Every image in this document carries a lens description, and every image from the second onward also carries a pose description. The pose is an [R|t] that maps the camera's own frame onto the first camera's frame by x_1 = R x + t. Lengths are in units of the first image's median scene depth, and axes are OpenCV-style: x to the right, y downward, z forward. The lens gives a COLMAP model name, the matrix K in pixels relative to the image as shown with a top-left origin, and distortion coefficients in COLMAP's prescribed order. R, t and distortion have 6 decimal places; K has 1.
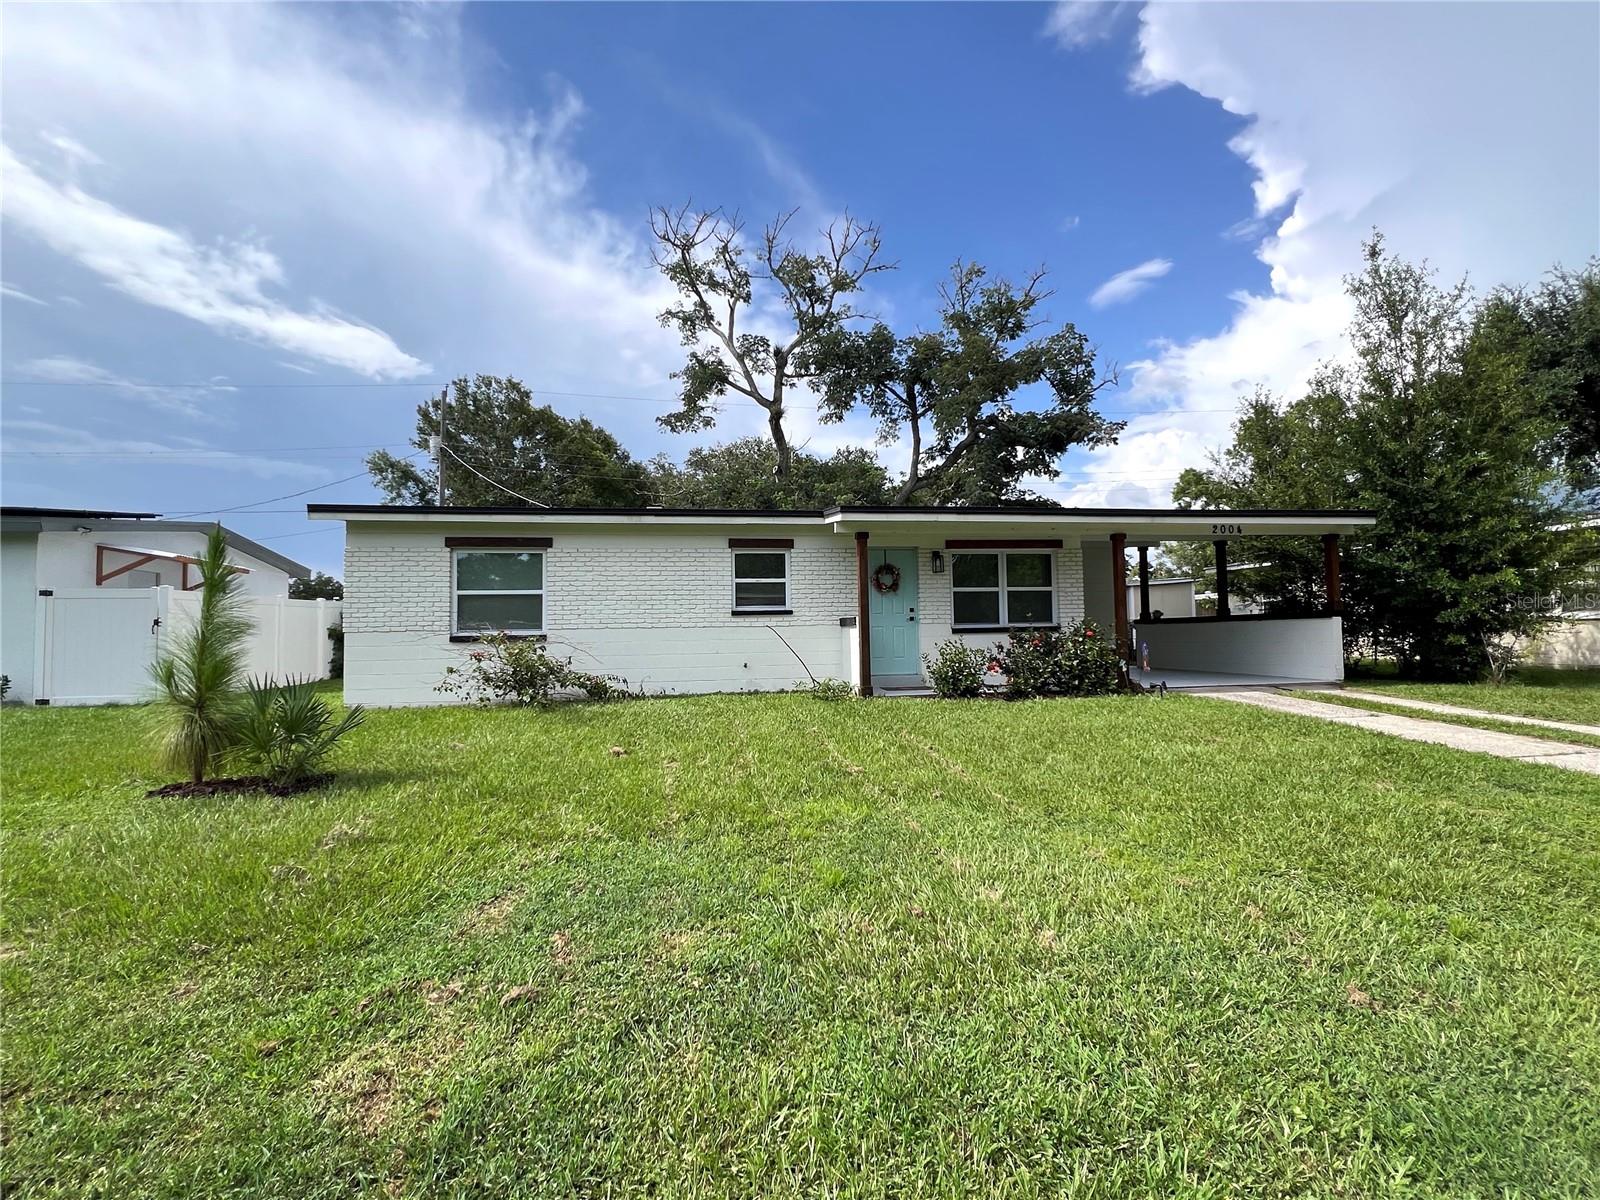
lens RADIAL K [[792.6, 0, 798.2], [0, 792.6, 595.6], [0, 0, 1]] dist [-0.017868, -0.000962]
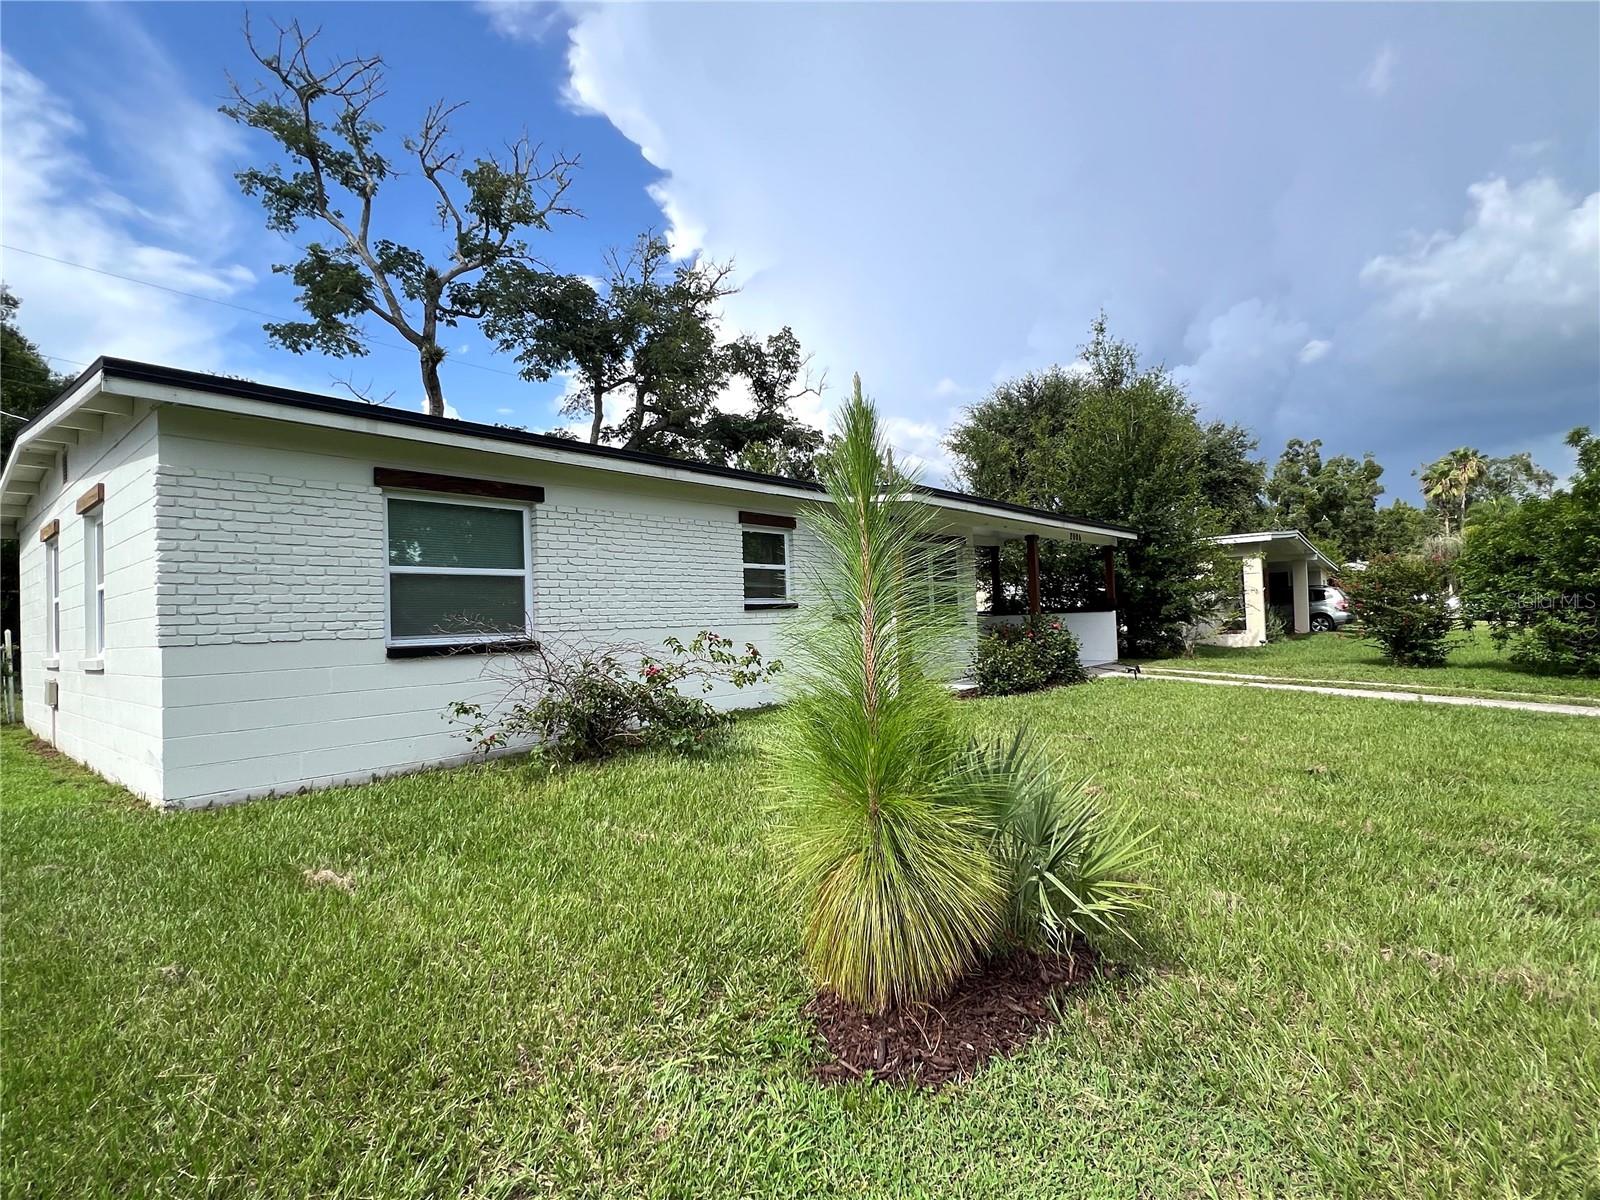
lens RADIAL K [[792.6, 0, 814.1], [0, 792.6, 610.6], [0, 0, 1]] dist [-0.017868, -0.000962]
pose [[0.754408, -0.002047, 0.656403, -0.264010], [-0.008761, 0.999875, 0.013187, 0.007148], [-0.656347, -0.015700, 0.754296, 0.178599]]
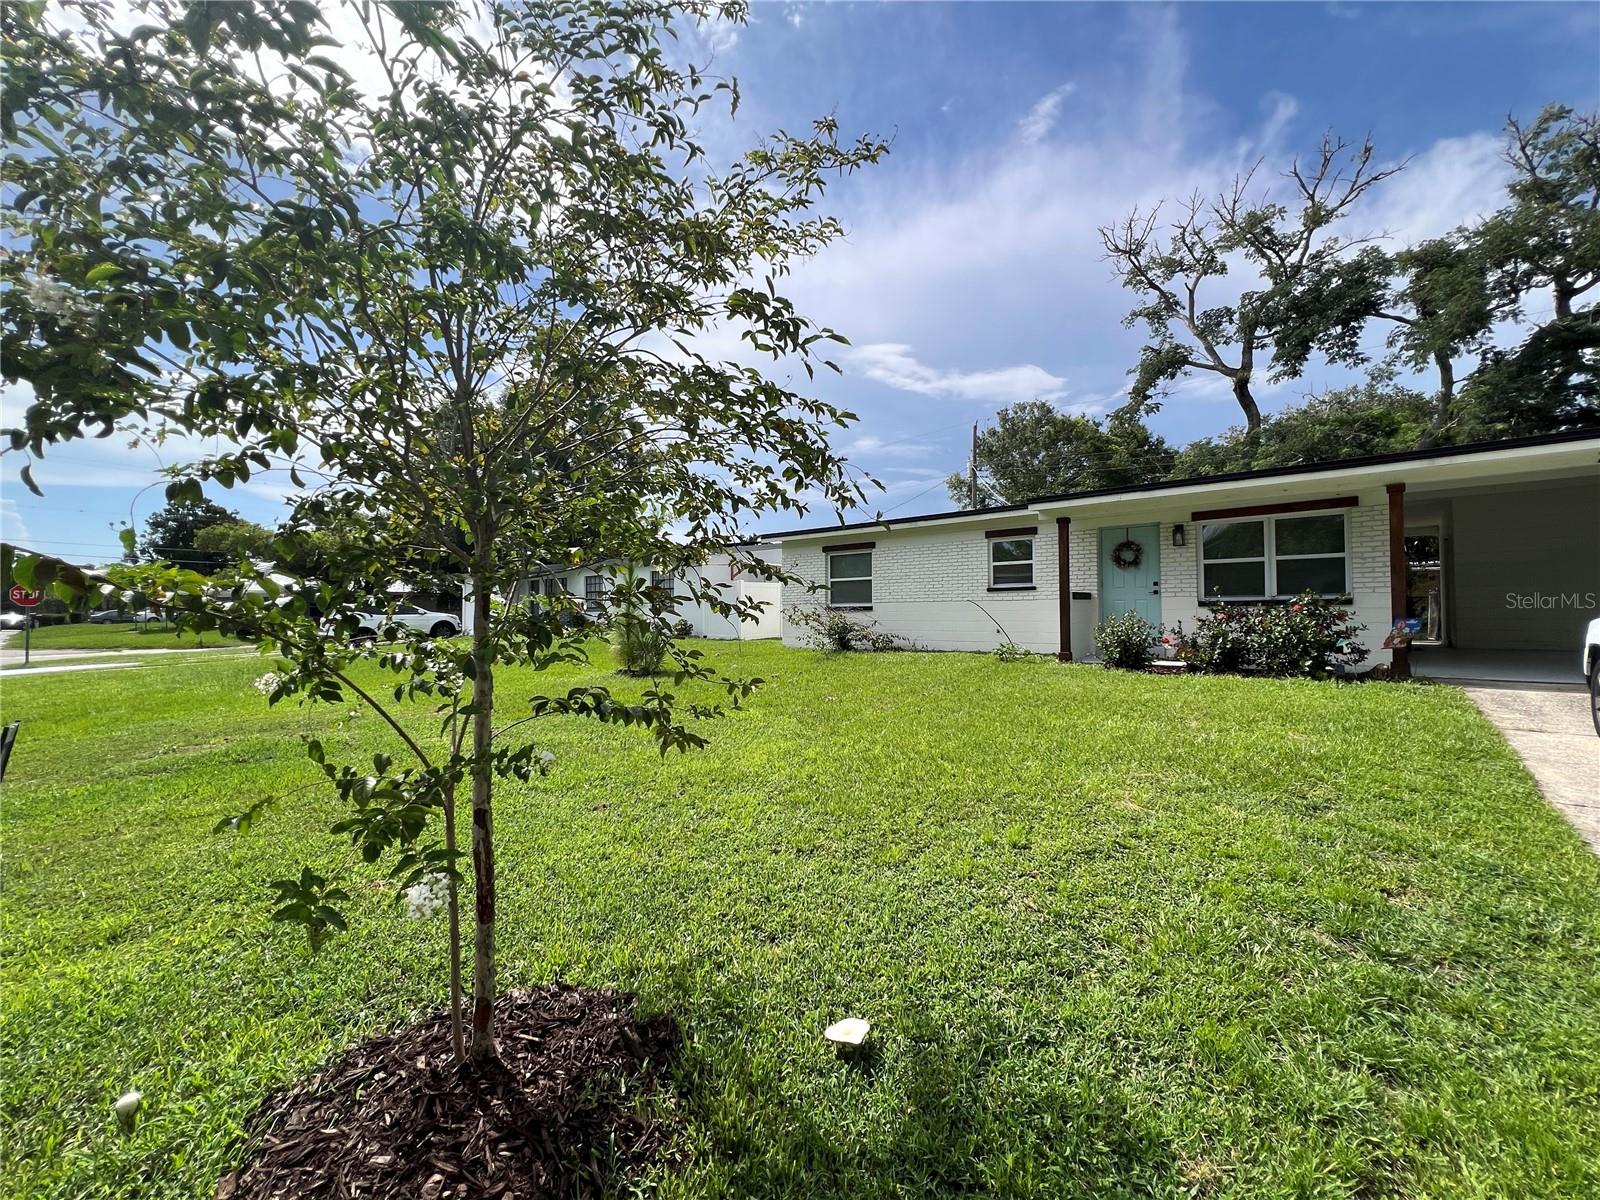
lens RADIAL K [[647.2, 0, 795.9], [0, 647.2, 594.8], [0, 0, 1]] dist [-0.003836, 0.001645]
pose [[0.629757, -0.008895, -0.776741, 0.258449], [0.039562, 0.999004, 0.020635, -0.001659], [0.775784, -0.043724, 0.629482, 0.048461]]
